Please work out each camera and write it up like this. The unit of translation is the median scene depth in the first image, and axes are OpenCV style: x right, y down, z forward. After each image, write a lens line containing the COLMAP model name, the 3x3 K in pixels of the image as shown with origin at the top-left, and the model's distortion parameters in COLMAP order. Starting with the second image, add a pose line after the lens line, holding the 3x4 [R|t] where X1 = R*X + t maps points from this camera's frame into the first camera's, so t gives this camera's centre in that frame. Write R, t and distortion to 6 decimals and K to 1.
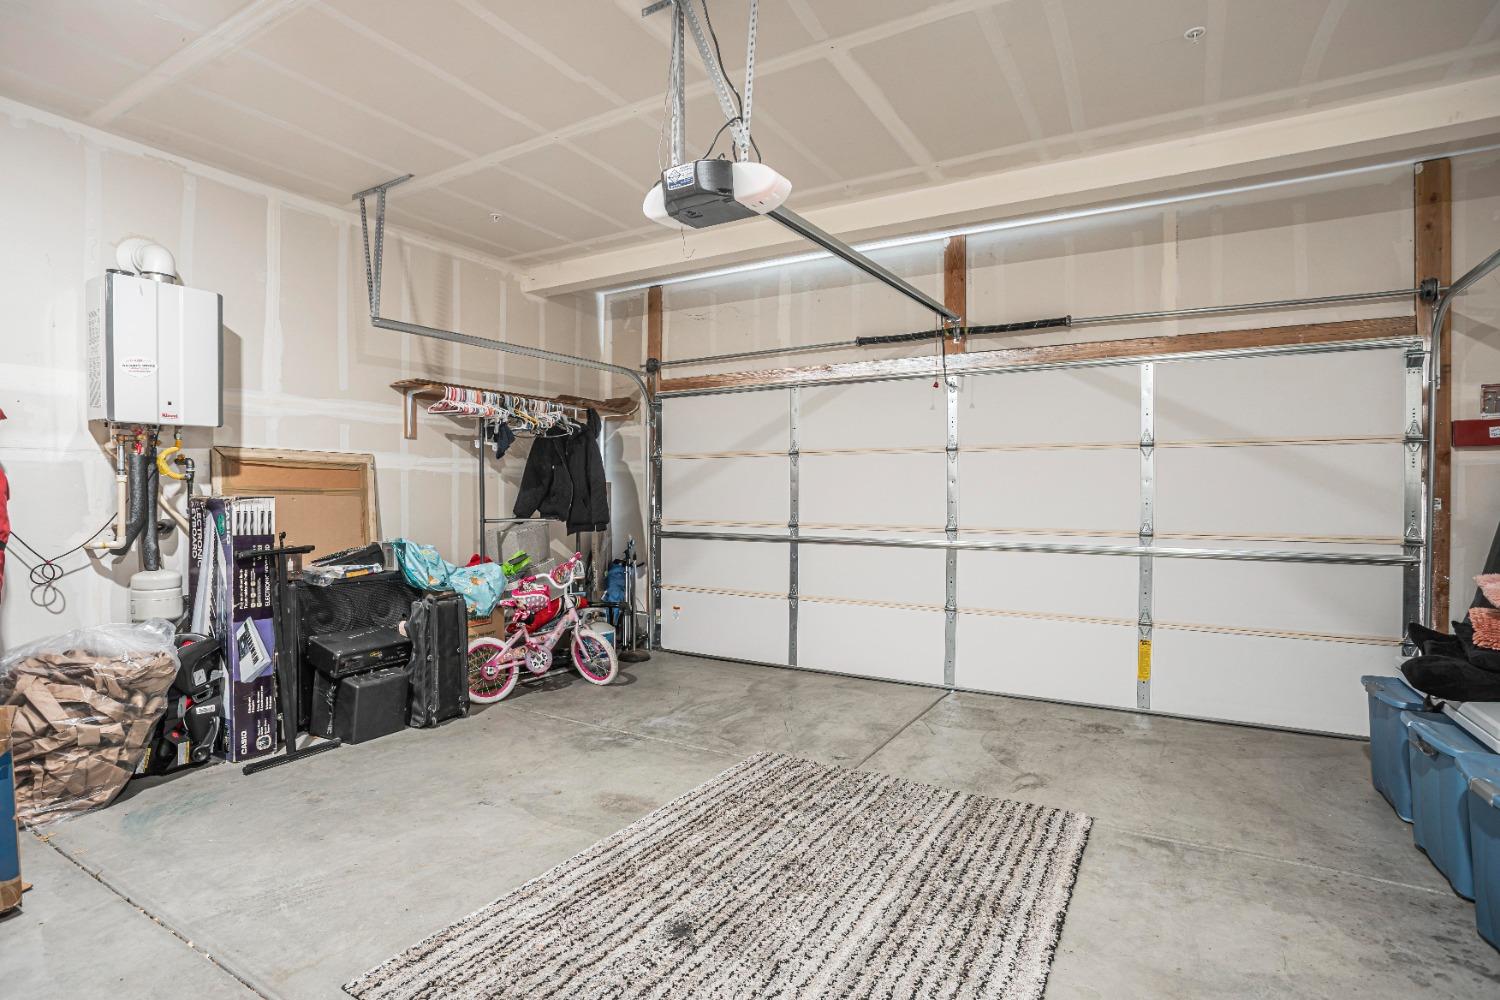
lens RADIAL K [[748.3, 0, 750.0], [0, 748.3, 500.0], [0, 0, 1]] dist [-0.075364, 0.026694]
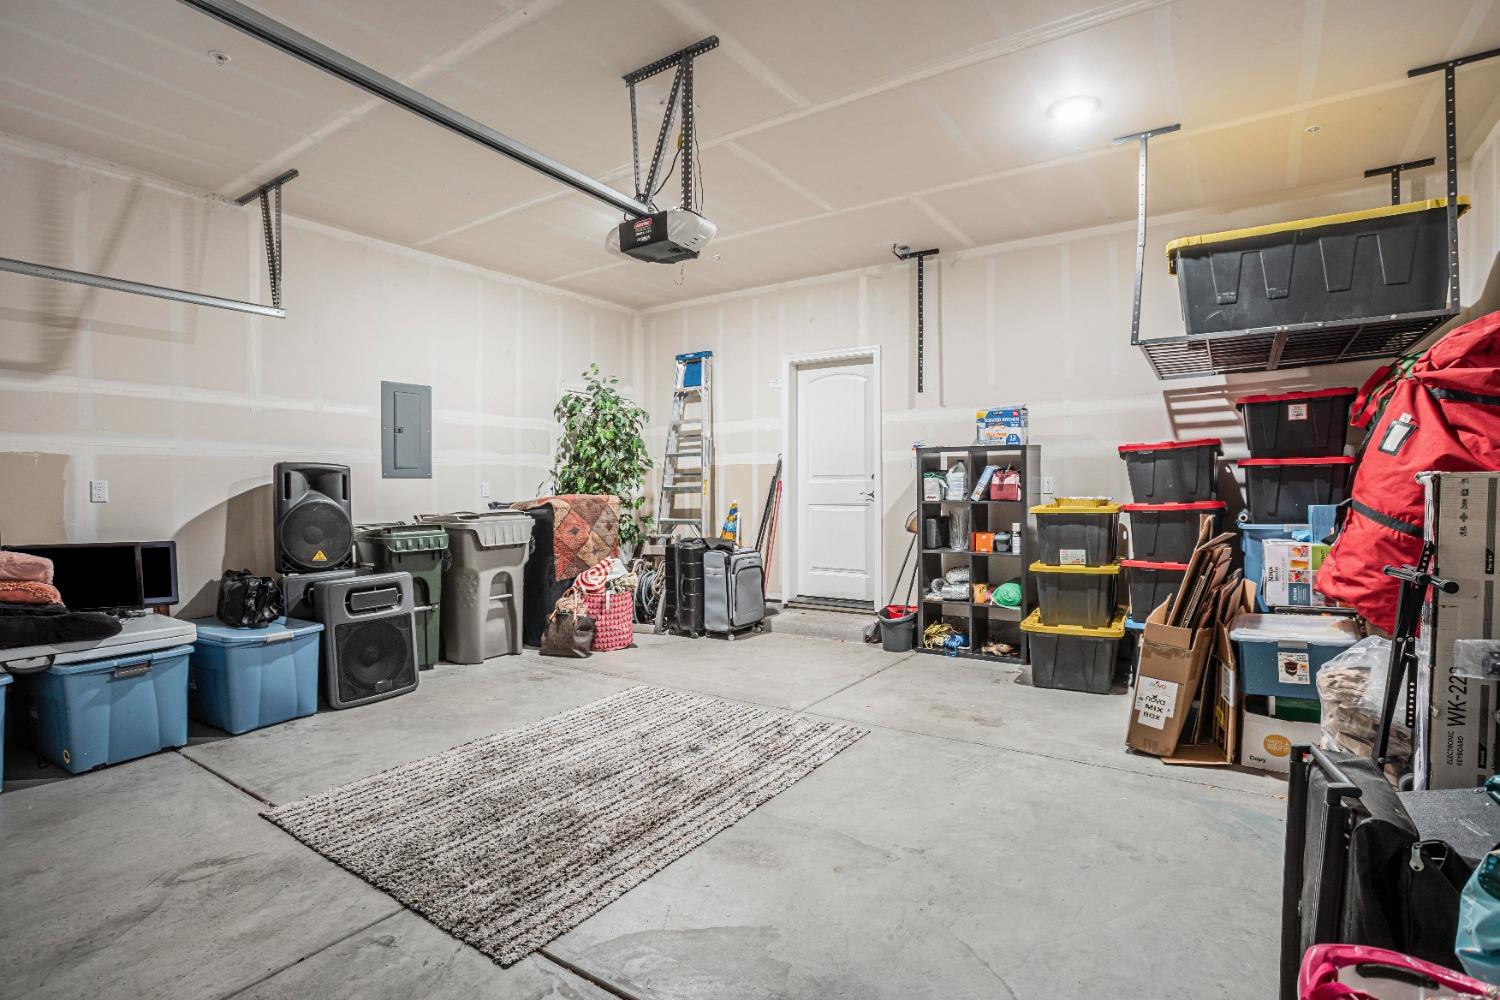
lens RADIAL K [[743.3, 0, 750.0], [0, 743.3, 500.0], [0, 0, 1]] dist [-0.068567, 0.021693]
pose [[-0.997122, 0.002558, 0.075773, -0.261741], [0.004537, 0.999653, 0.025958, -0.000069], [-0.075680, 0.026227, -0.996787, 1.989153]]
